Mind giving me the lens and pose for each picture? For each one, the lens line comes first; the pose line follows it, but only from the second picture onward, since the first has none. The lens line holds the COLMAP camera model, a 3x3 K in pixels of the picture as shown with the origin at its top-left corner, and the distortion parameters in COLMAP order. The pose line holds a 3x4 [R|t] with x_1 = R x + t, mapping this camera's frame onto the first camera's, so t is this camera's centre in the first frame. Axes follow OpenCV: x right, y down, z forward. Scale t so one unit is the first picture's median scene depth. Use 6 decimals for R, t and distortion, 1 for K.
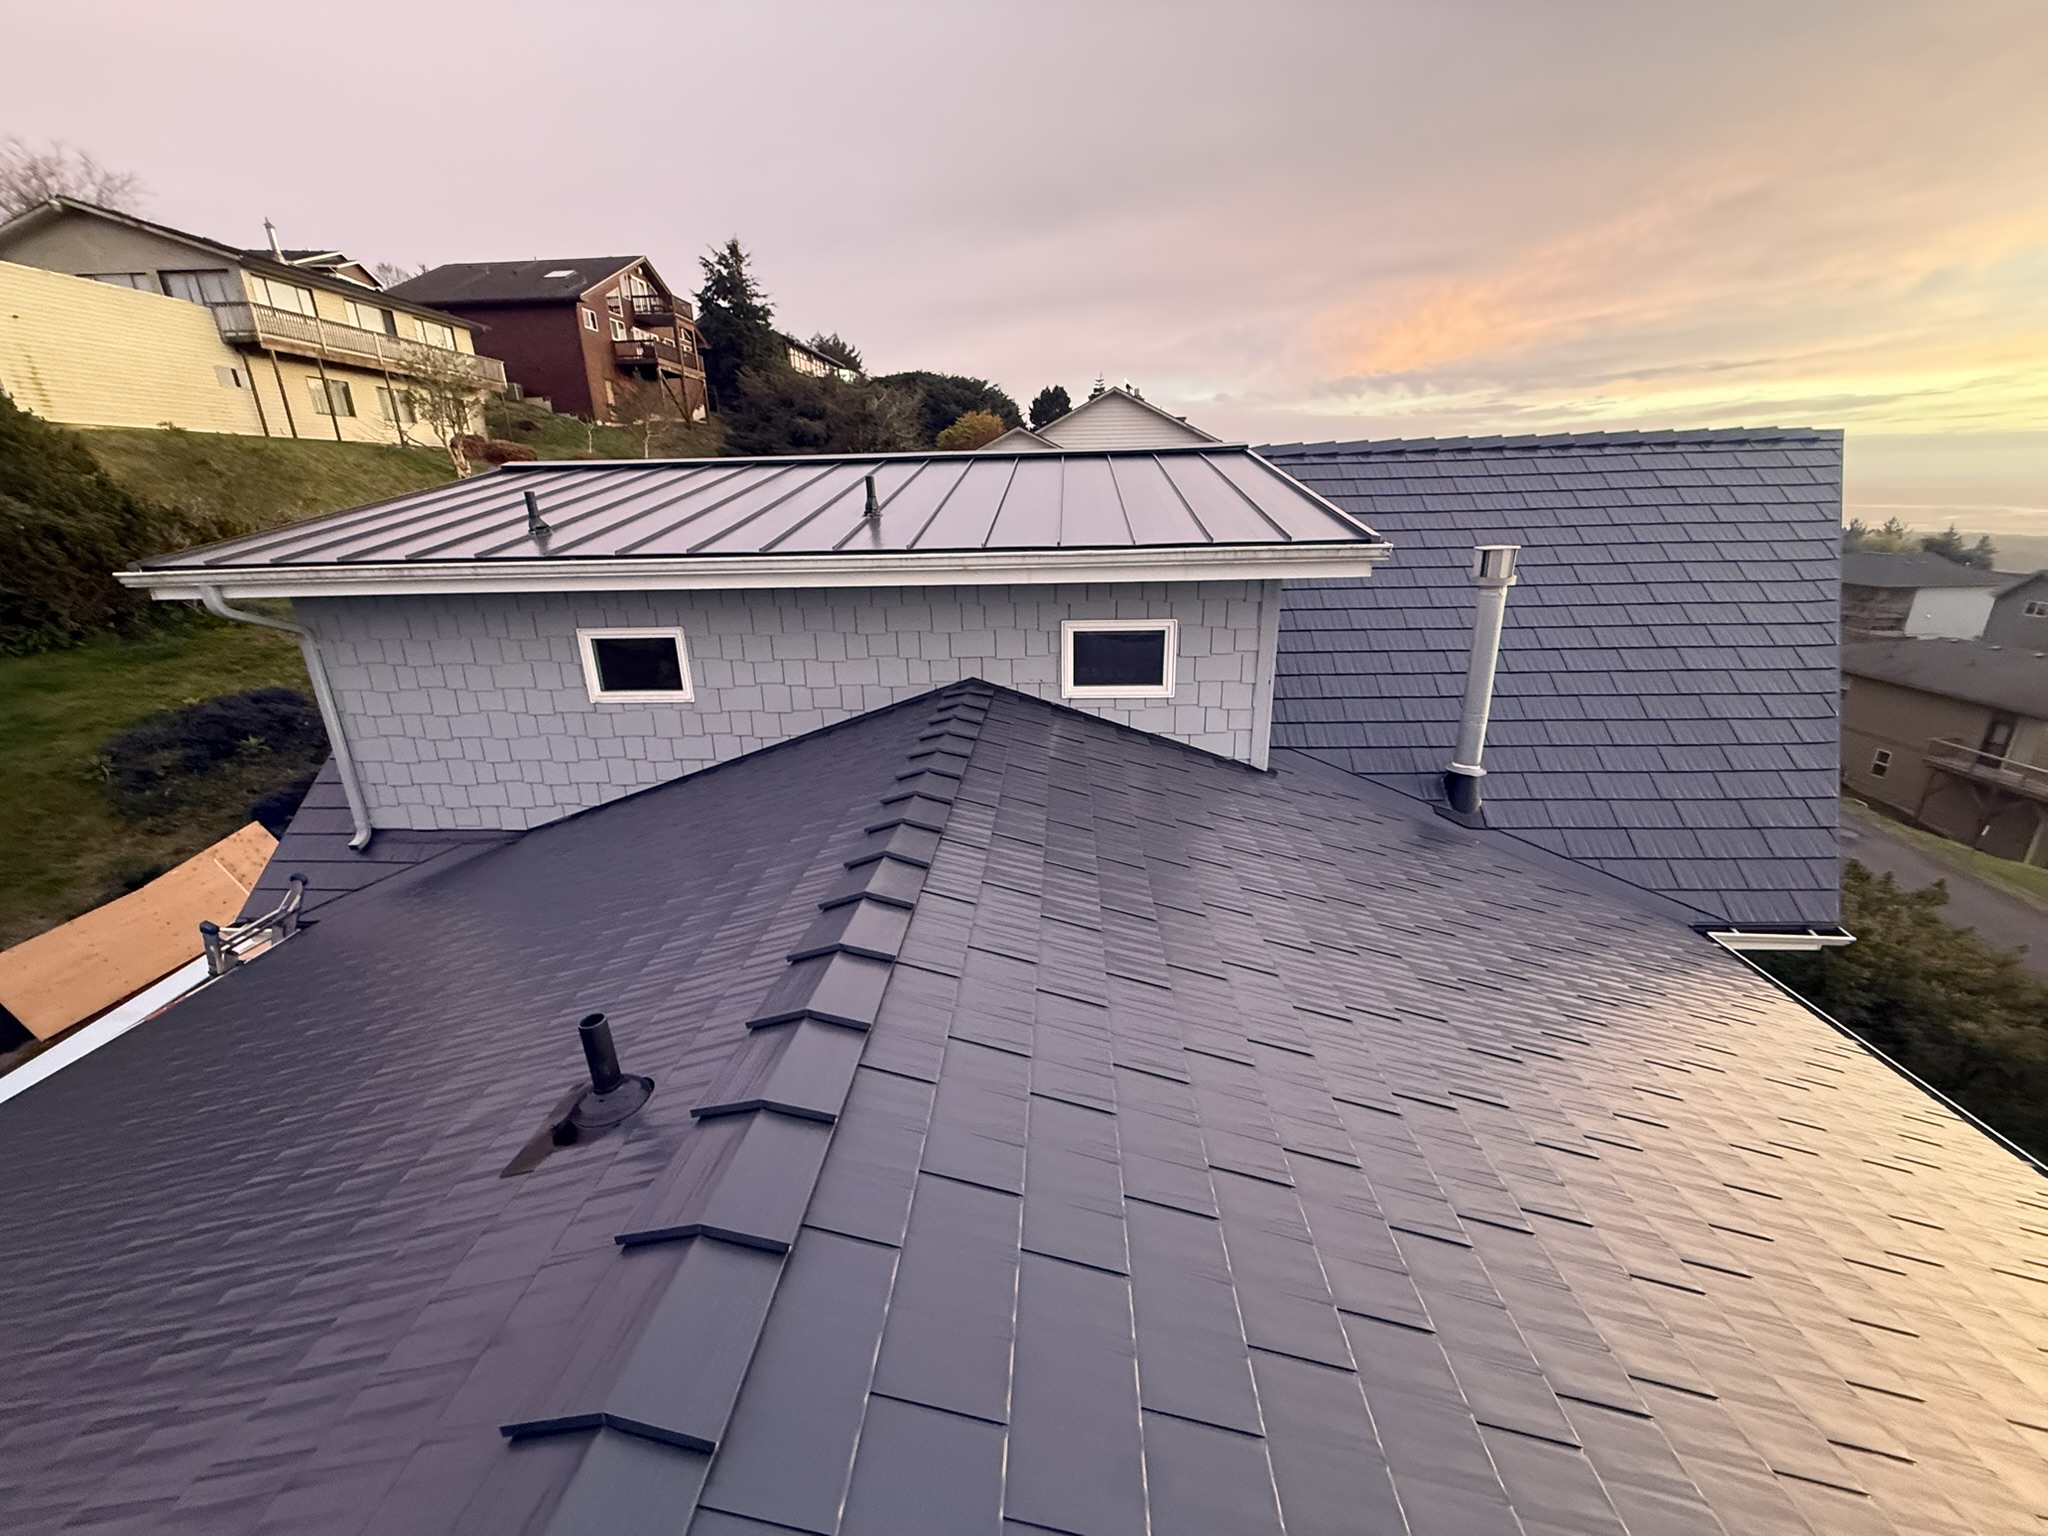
lens RADIAL K [[815.1, 0, 1030.6], [0, 815.1, 769.9], [0, 0, 1]] dist [0.004538, -0.001517]
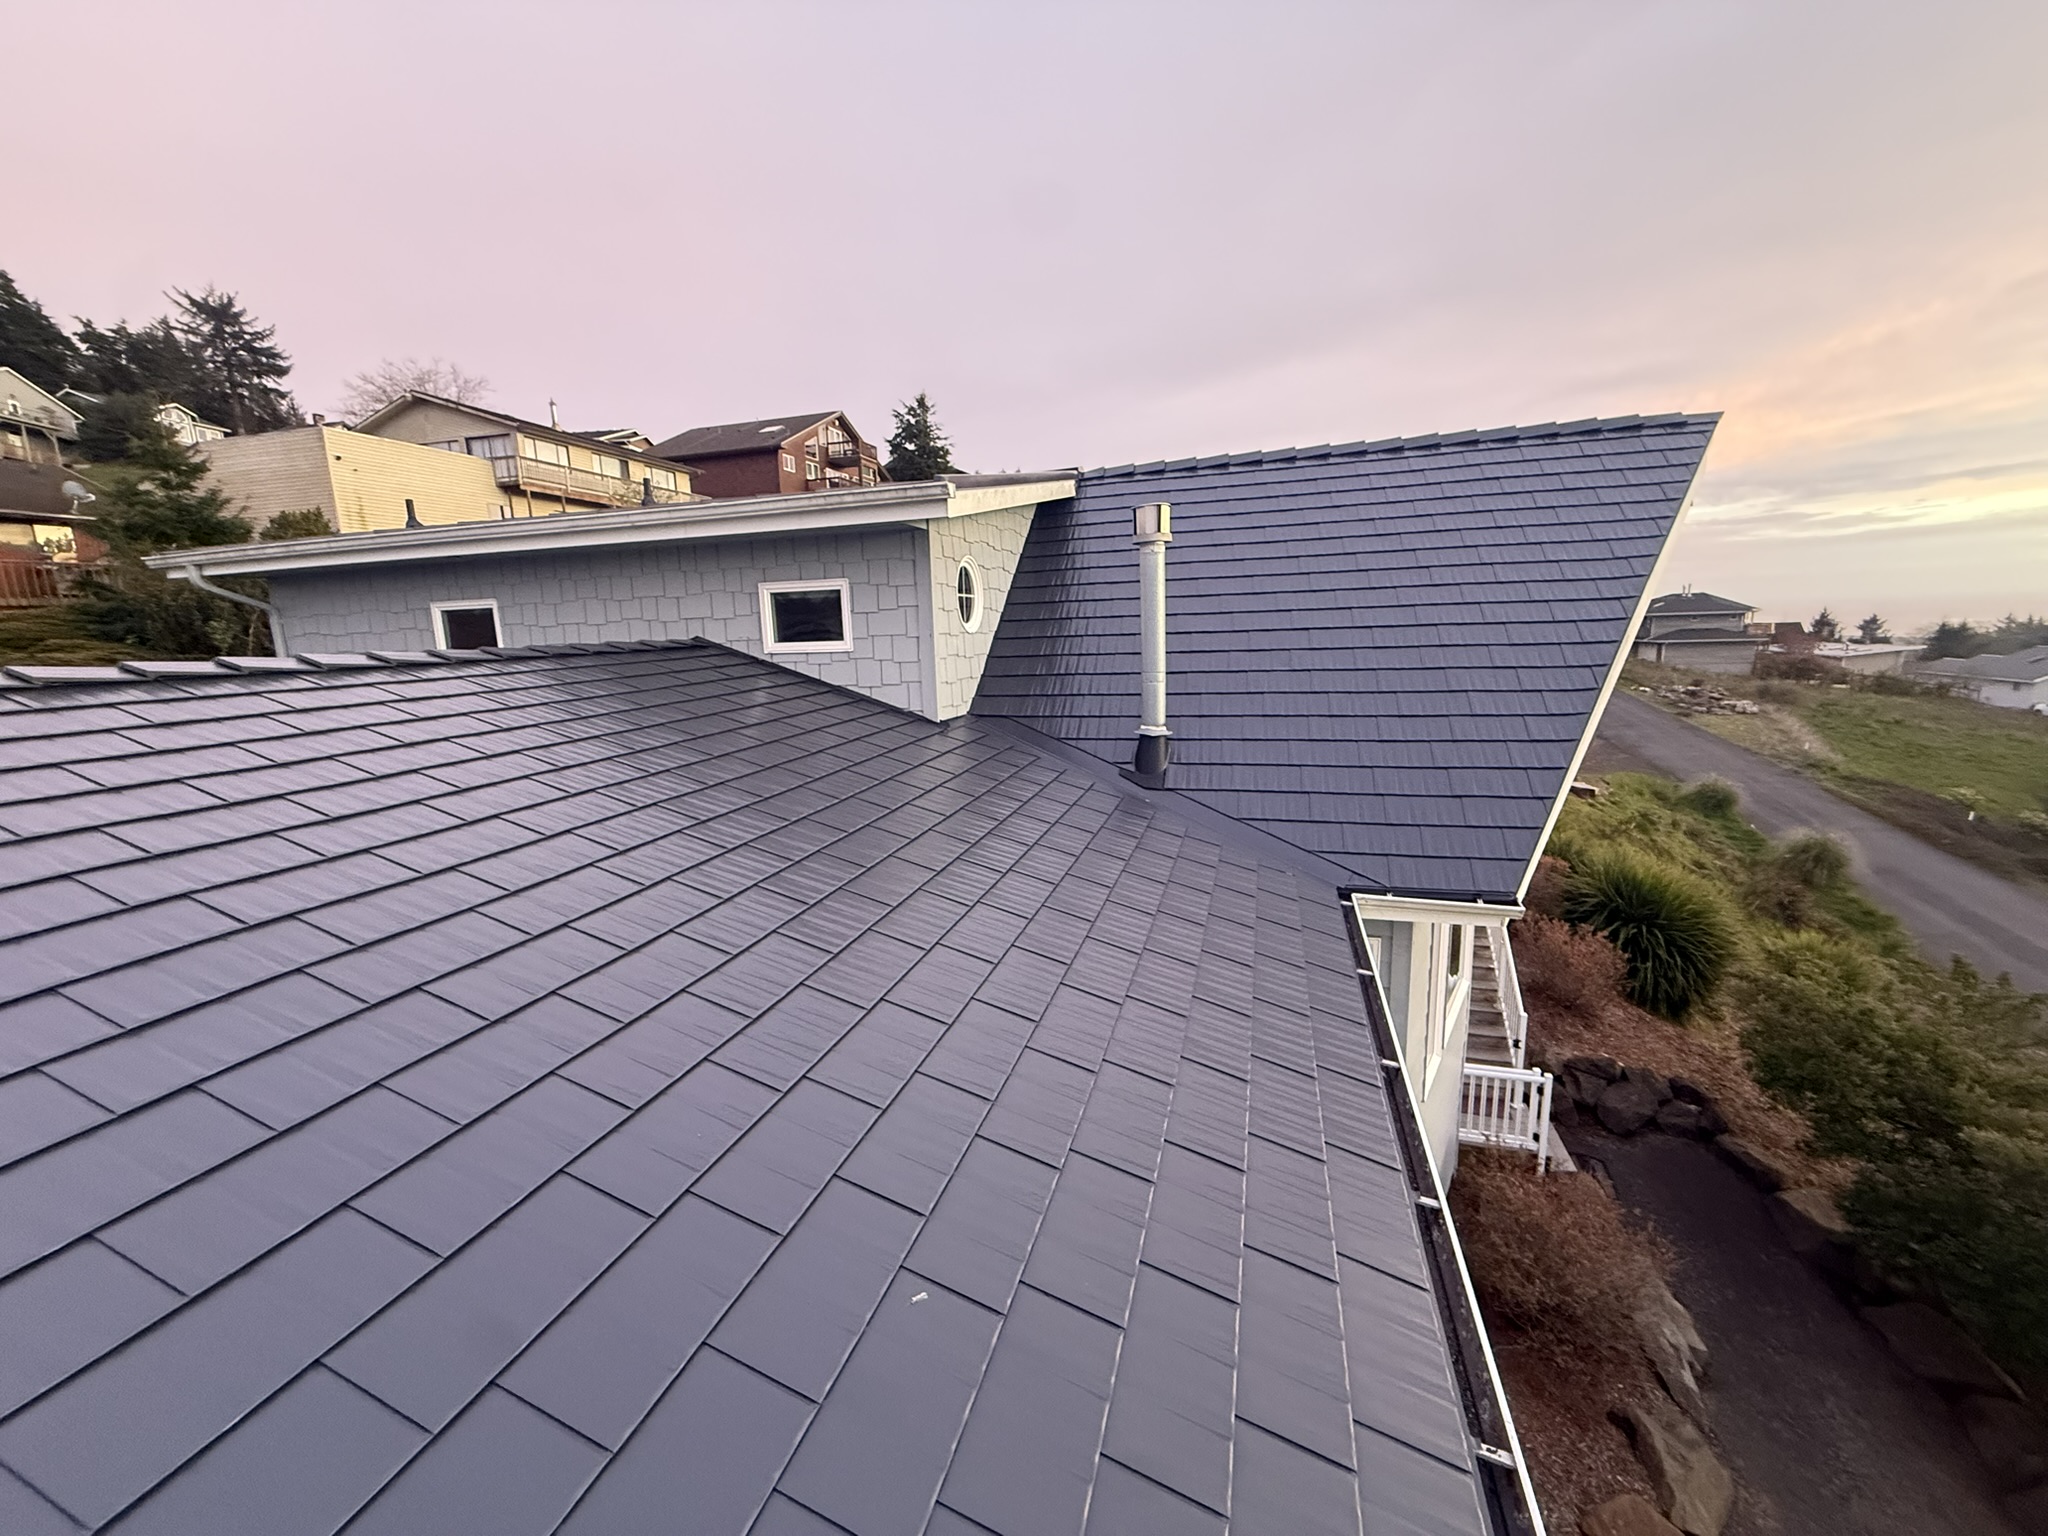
lens RADIAL K [[815.1, 0, 1033.1], [0, 815.1, 780.0], [0, 0, 1]] dist [0.004538, -0.001517]
pose [[0.971821, 0.032019, -0.233534, 0.153898], [-0.062545, 0.990246, -0.124505, 0.046709], [0.227269, 0.135603, 0.964345, 0.004286]]
